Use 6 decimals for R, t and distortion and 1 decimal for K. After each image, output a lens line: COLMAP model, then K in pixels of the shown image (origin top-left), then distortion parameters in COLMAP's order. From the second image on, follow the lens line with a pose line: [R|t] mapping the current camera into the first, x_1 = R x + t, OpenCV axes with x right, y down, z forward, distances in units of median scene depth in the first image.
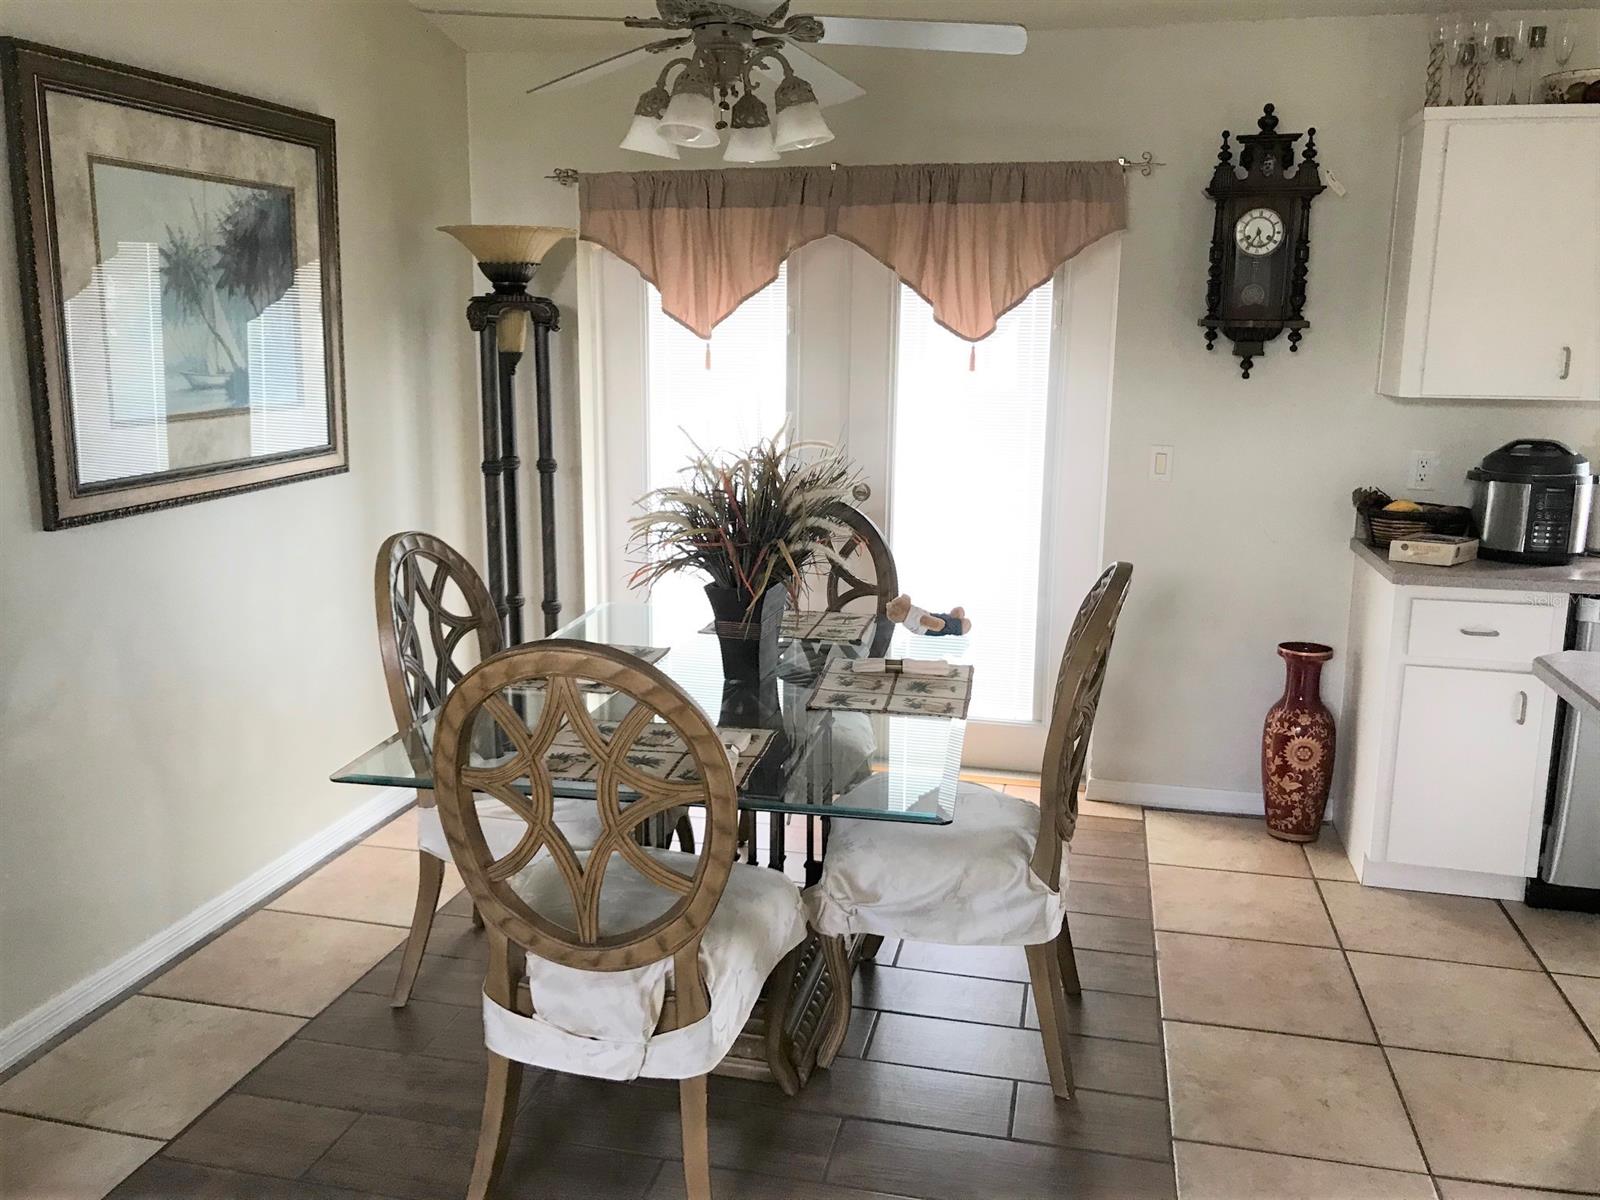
lens RADIAL K [[1301.6, 0, 800.0], [0, 1301.6, 600.0], [0, 0, 1]] dist [0.016629, -0.015469]
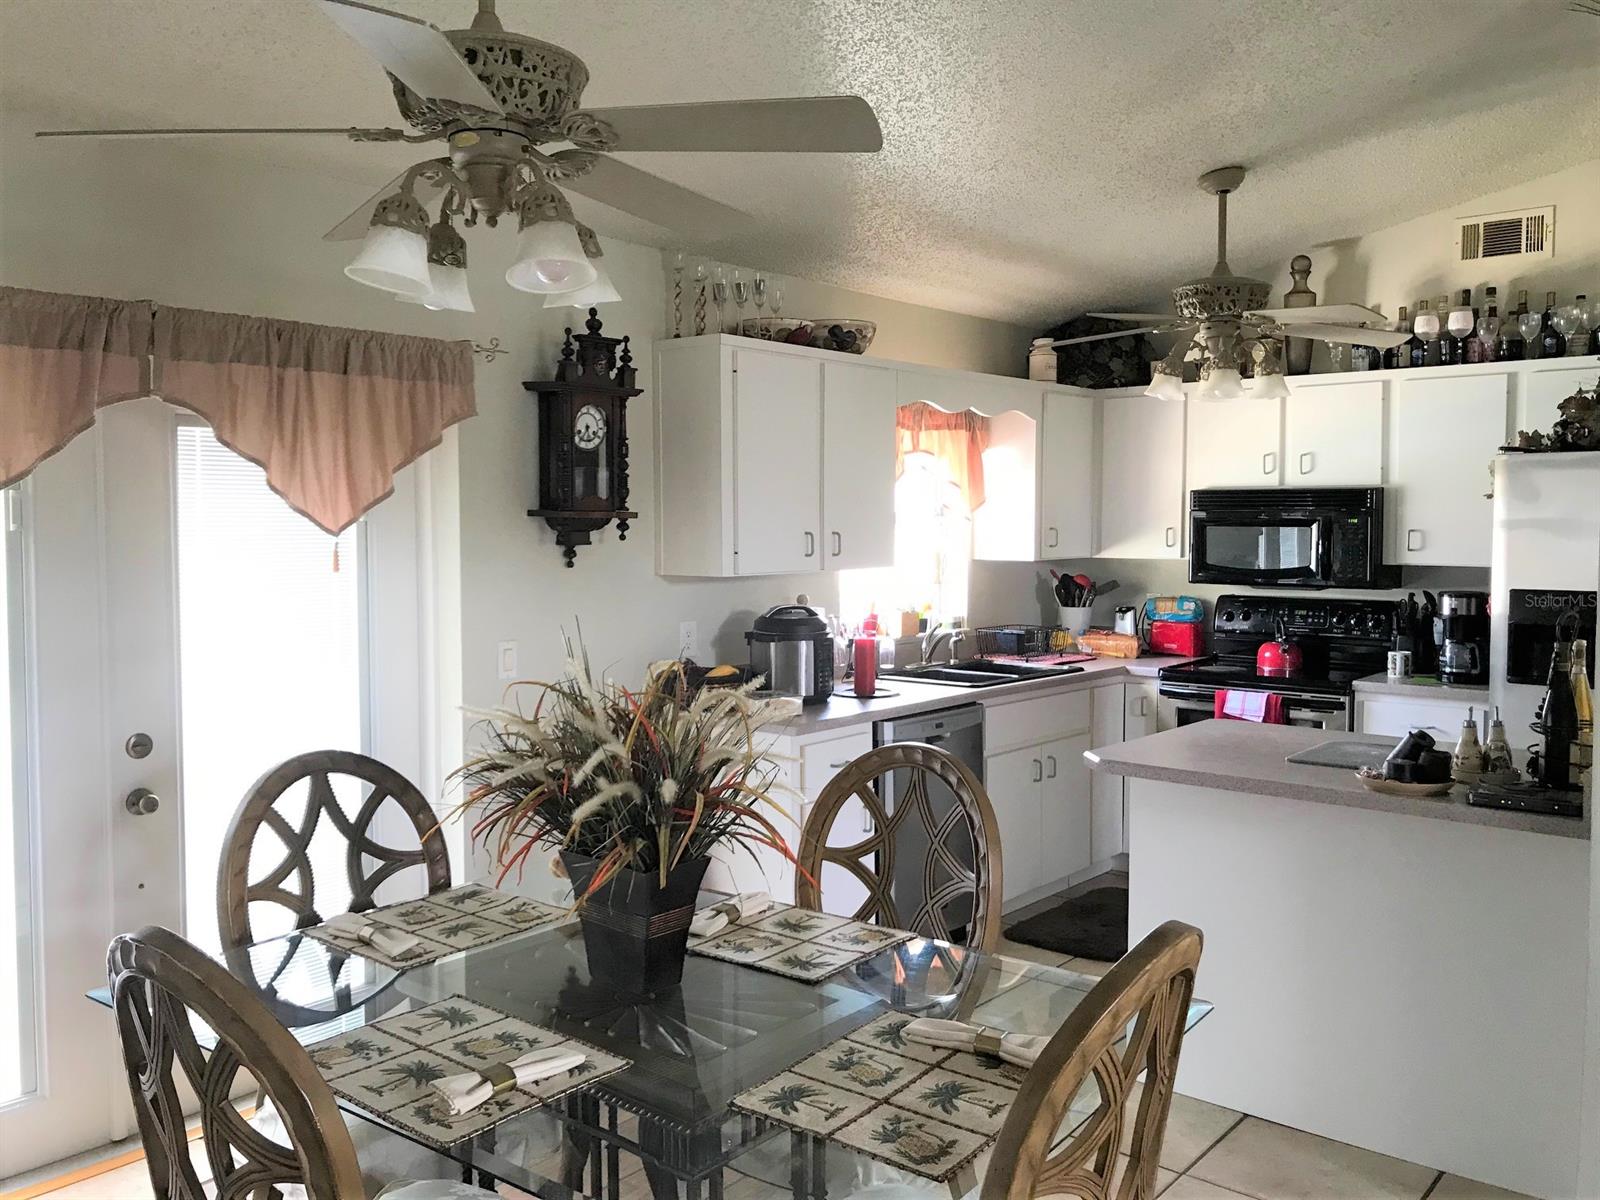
lens RADIAL K [[1301.6, 0, 800.0], [0, 1301.6, 600.0], [0, 0, 1]] dist [0.016629, -0.015469]
pose [[0.461394, -0.066248, 0.884718, -0.496230], [0.182079, 0.983052, -0.021346, -0.096827], [-0.868310, 0.170937, 0.465637, 0.405970]]
